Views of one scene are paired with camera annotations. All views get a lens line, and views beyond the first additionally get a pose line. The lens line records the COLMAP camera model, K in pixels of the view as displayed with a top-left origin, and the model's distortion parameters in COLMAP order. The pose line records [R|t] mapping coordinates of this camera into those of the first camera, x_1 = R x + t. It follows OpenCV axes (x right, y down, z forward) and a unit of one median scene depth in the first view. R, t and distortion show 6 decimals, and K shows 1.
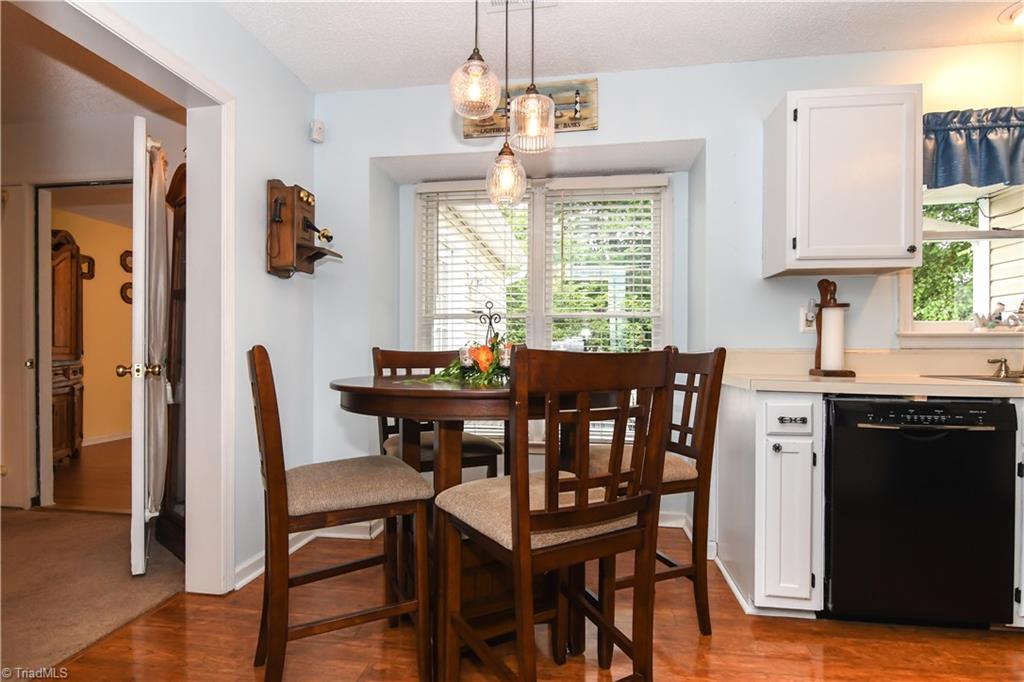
lens RADIAL K [[502.0, 0, 512.0], [0, 502.0, 347.6], [0, 0, 1]] dist [0.001019, -0.006443]
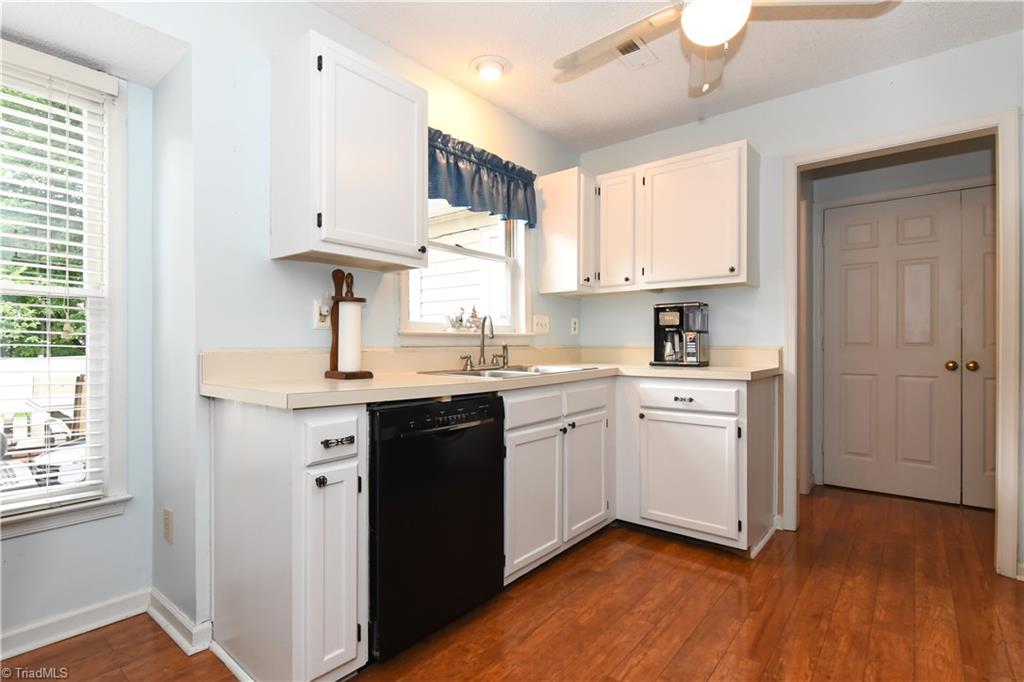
lens RADIAL K [[502.0, 0, 527.3], [0, 502.0, 346.1], [0, 0, 1]] dist [0.001019, -0.006443]
pose [[0.509702, -0.004670, 0.860338, 0.028503], [-0.004097, 0.999961, 0.007856, -0.008966], [-0.860341, -0.007529, 0.509663, 0.266470]]
